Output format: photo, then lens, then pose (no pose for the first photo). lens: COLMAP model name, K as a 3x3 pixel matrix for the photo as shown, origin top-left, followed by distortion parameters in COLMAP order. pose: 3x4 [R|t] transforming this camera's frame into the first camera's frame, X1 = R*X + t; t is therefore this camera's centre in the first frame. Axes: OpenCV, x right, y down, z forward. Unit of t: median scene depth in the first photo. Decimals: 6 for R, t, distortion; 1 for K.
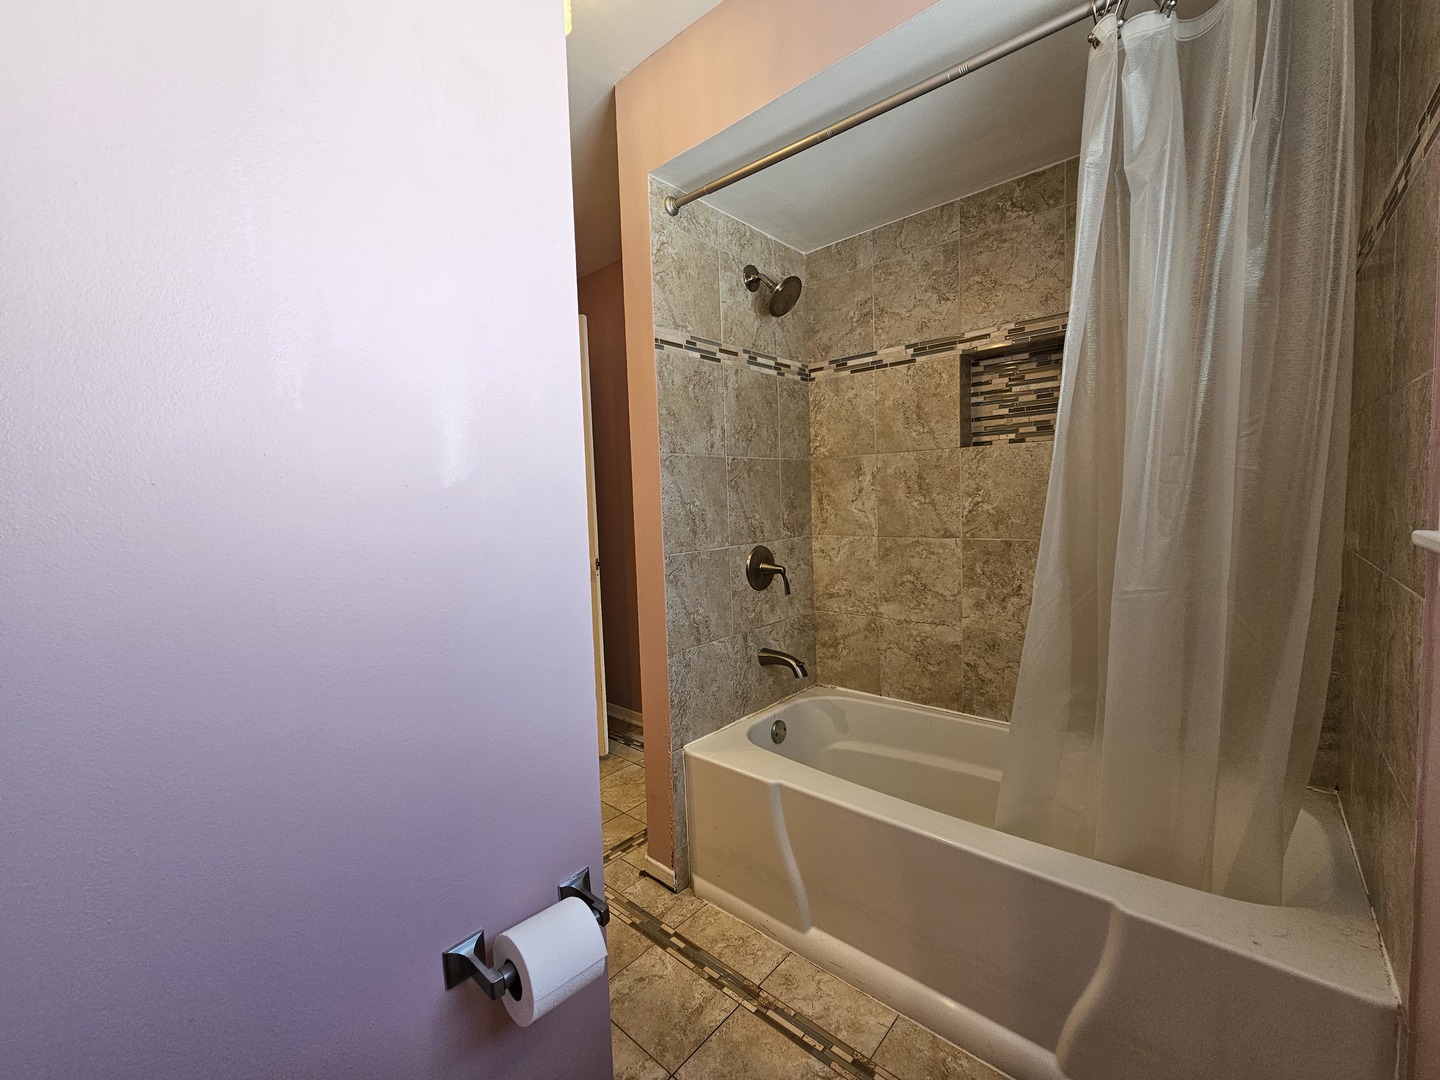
lens RADIAL K [[586.4, 0, 721.8], [0, 586.4, 543.1], [0, 0, 1]] dist [-0.002693, 0.000745]
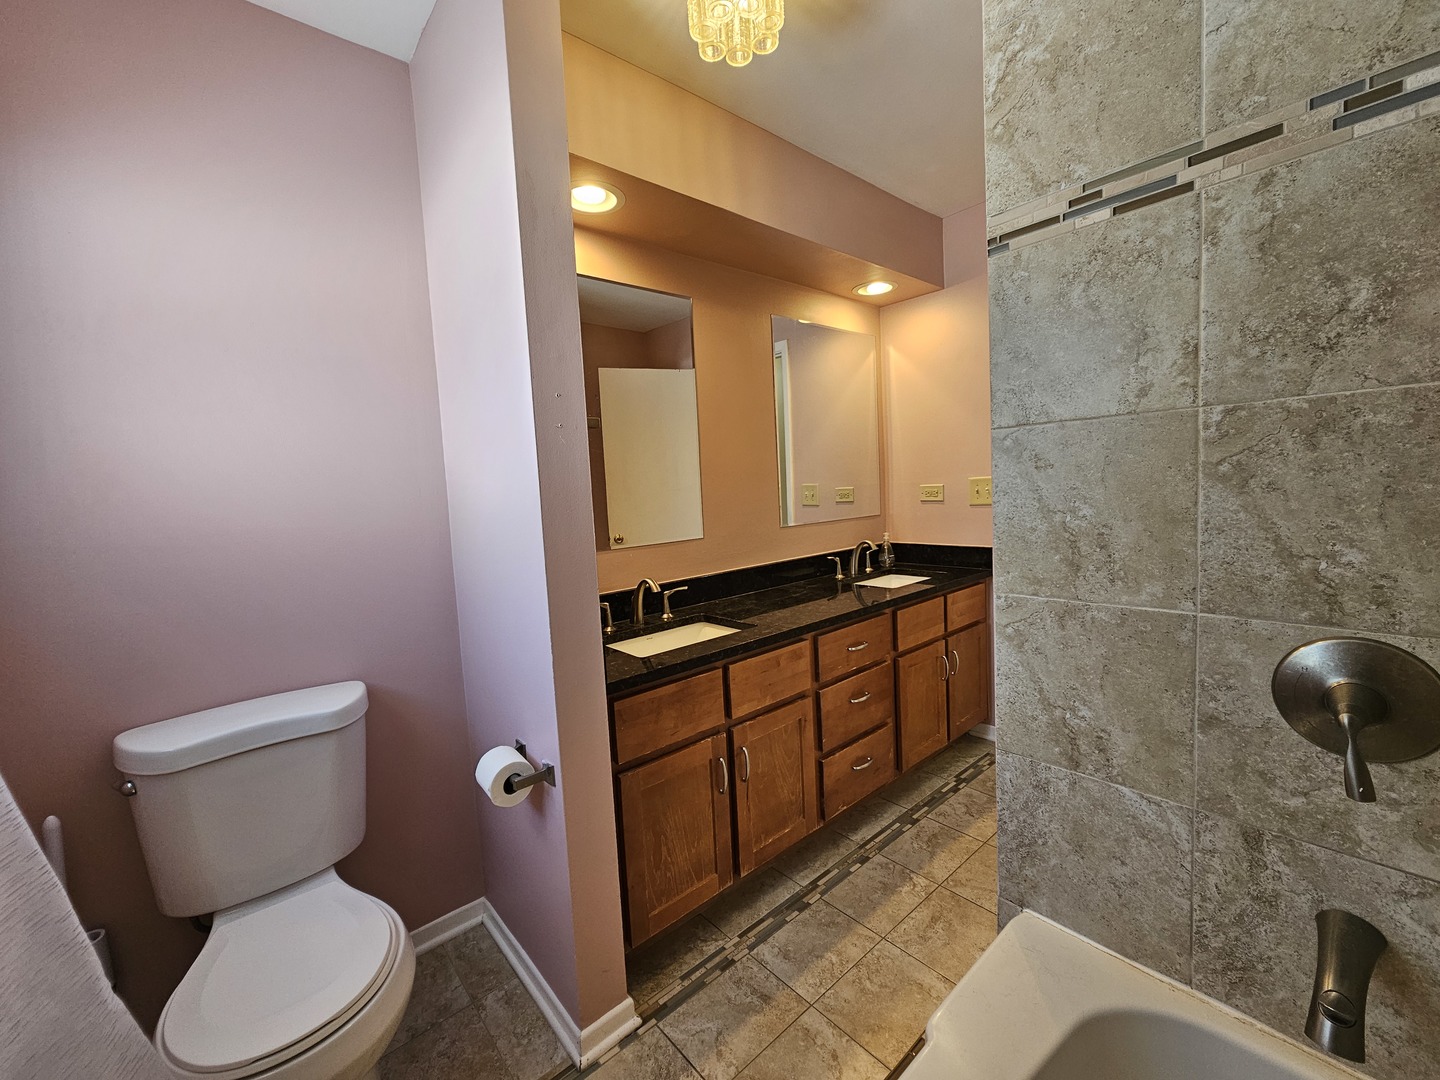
lens RADIAL K [[586.4, 0, 720.2], [0, 586.4, 545.7], [0, 0, 1]] dist [-0.002693, 0.000745]
pose [[-0.129404, 0.140186, -0.981633, 0.493980], [-0.024496, 0.989202, 0.144496, -0.100579], [0.991289, 0.042745, -0.124573, 0.707357]]
